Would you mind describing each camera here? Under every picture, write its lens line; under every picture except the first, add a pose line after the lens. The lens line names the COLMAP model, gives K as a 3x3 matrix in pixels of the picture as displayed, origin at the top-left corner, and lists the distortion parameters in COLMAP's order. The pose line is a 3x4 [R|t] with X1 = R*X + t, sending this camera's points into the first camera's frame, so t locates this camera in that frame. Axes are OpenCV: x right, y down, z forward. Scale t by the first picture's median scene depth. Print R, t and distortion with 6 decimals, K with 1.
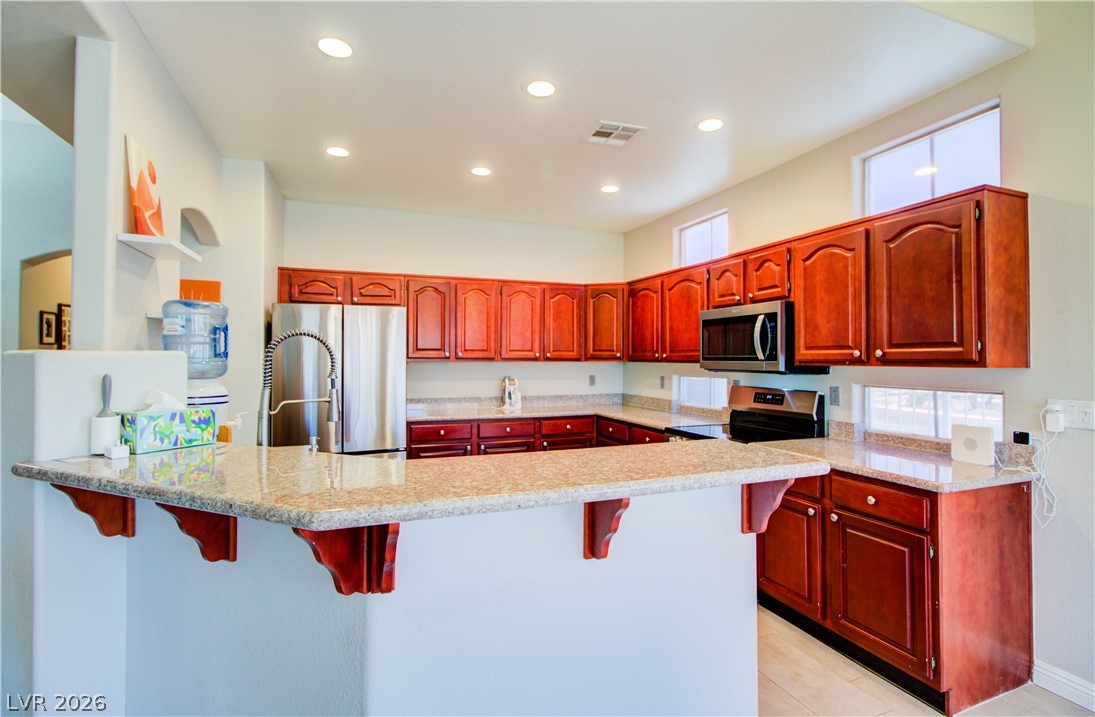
lens RADIAL K [[509.6, 0, 552.4], [0, 509.6, 349.4], [0, 0, 1]] dist [0.000073, 0.000041]
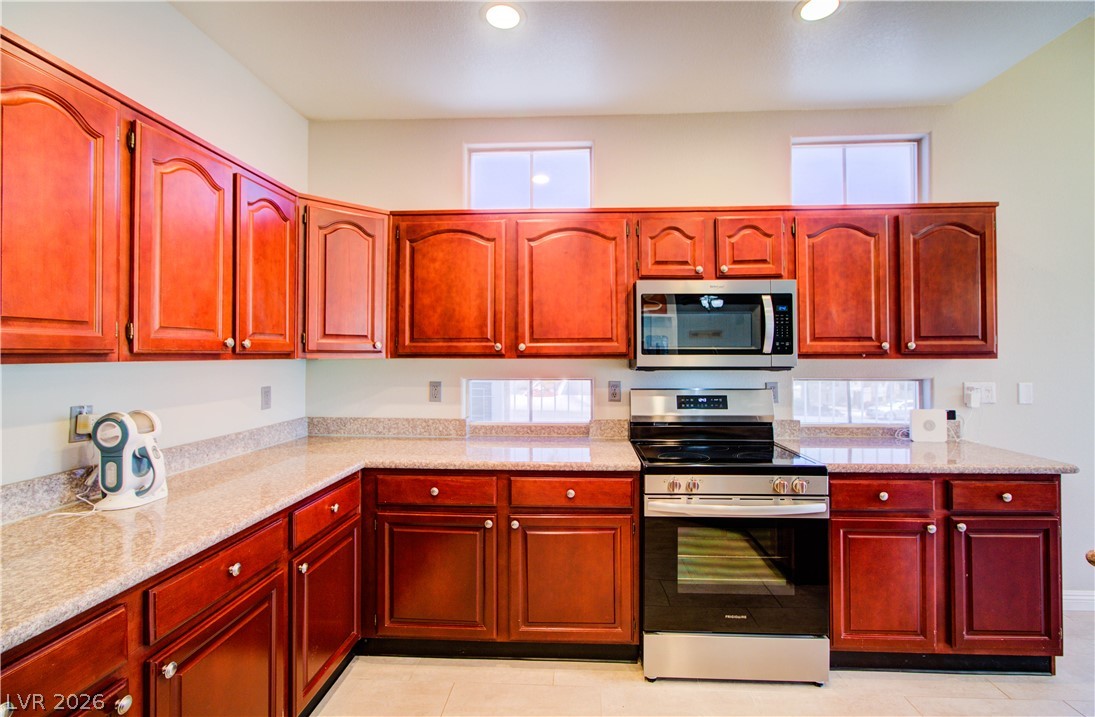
lens RADIAL K [[486.6, 0, 552.2], [0, 486.6, 354.0], [0, 0, 1]] dist [-0.001490, 0.000159]
pose [[0.412317, -0.002520, 0.911037, -0.434710], [-0.014986, 0.999842, 0.009548, 0.021743], [-0.910917, -0.017590, 0.412214, 1.081468]]
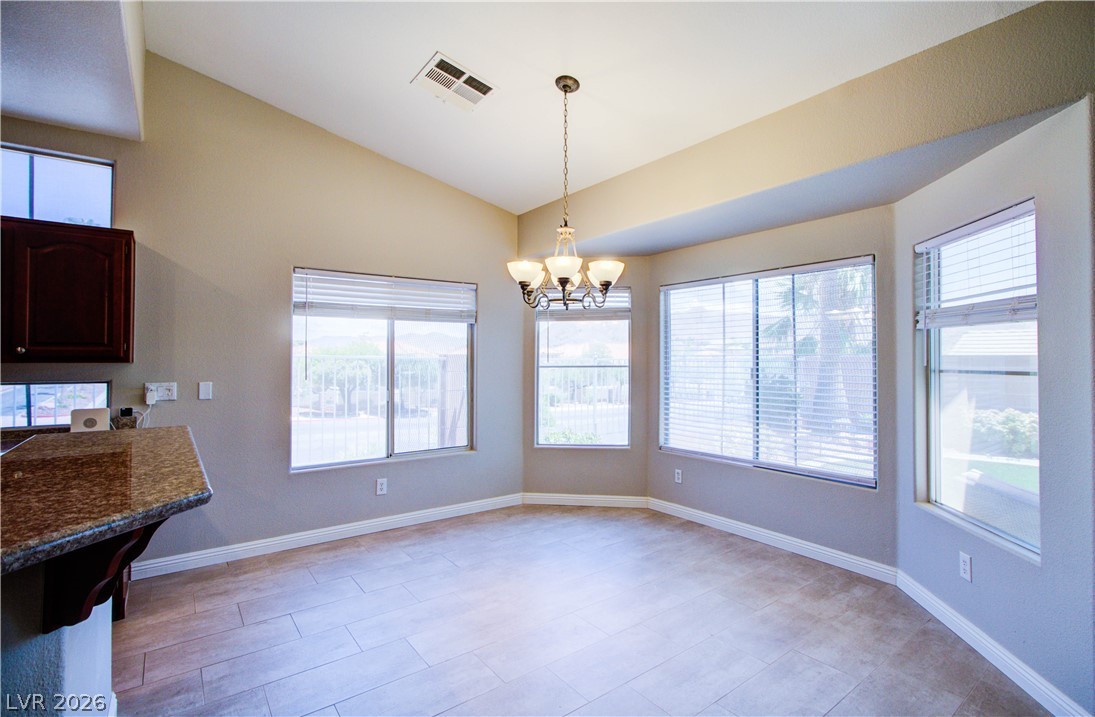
lens RADIAL K [[509.6, 0, 552.4], [0, 509.6, 349.4], [0, 0, 1]] dist [0.000073, 0.000041]
pose [[-0.271058, 0.012524, 0.962482, -0.588997], [-0.023241, 0.999539, -0.019551, -0.000130], [-0.962282, -0.027669, -0.270642, 0.193736]]
